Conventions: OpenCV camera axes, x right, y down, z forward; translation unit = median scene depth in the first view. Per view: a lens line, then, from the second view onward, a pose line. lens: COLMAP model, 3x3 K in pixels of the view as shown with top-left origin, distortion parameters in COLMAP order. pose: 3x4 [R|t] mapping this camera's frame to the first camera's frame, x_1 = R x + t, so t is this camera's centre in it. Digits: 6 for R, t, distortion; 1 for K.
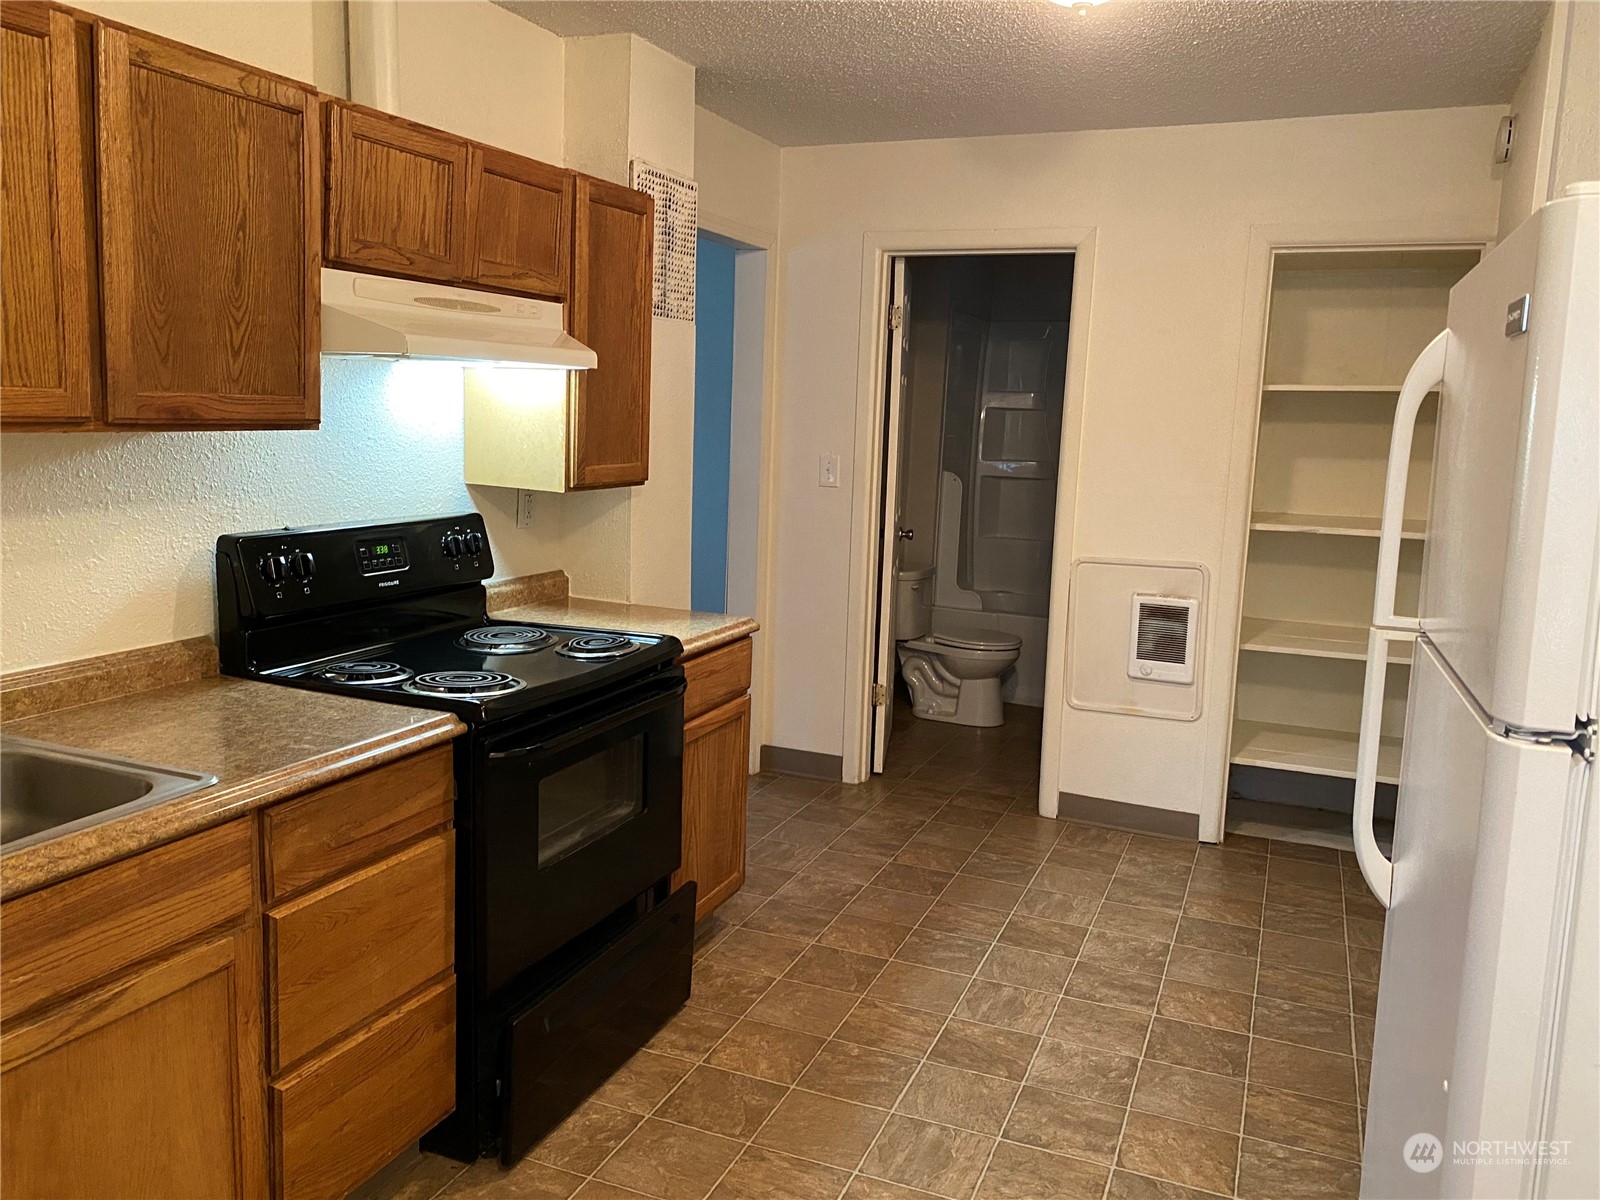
lens RADIAL K [[1220.1, 0, 812.3], [0, 1220.1, 586.6], [0, 0, 1]] dist [-0.015590, 0.017576]
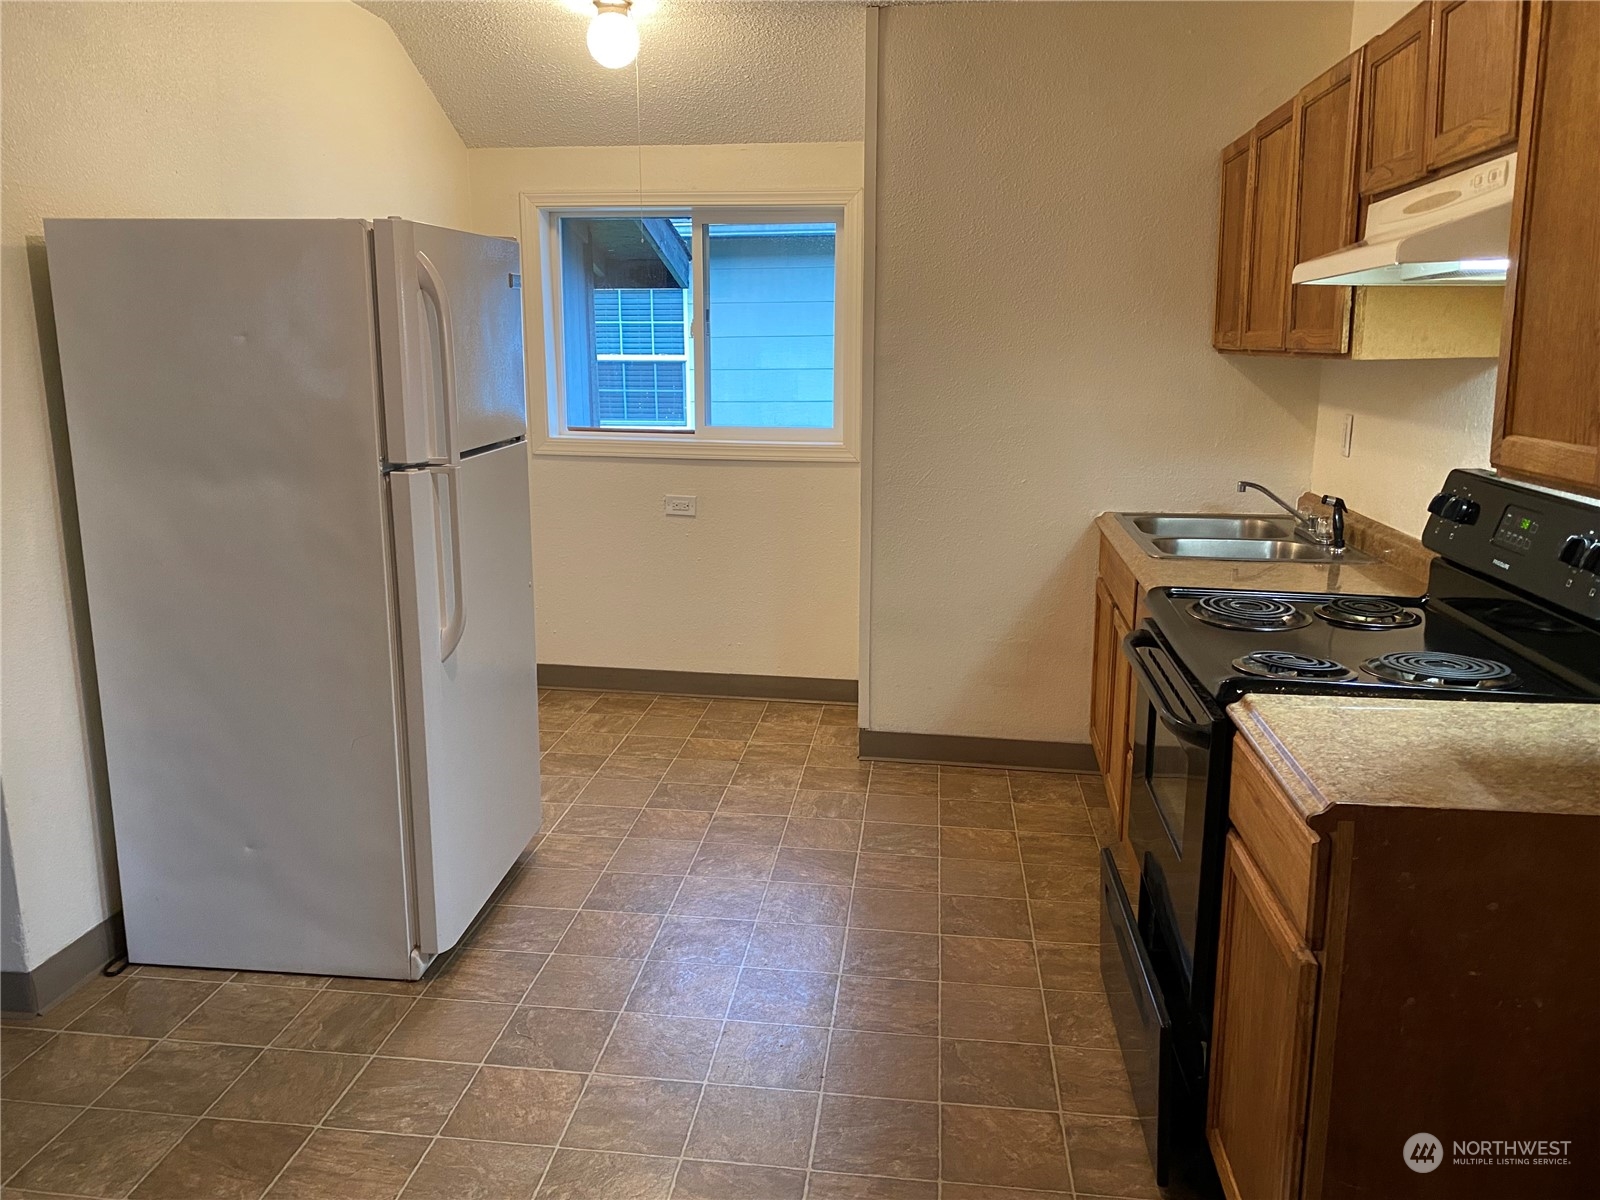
lens RADIAL K [[1220.1, 0, 806.0], [0, 1220.1, 604.2], [0, 0, 1]] dist [-0.015590, 0.017576]
pose [[-0.963678, 0.026903, -0.265707, 0.315603], [-0.064750, 0.941692, 0.330186, -0.225925], [0.259097, 0.335398, -0.905747, 1.728229]]
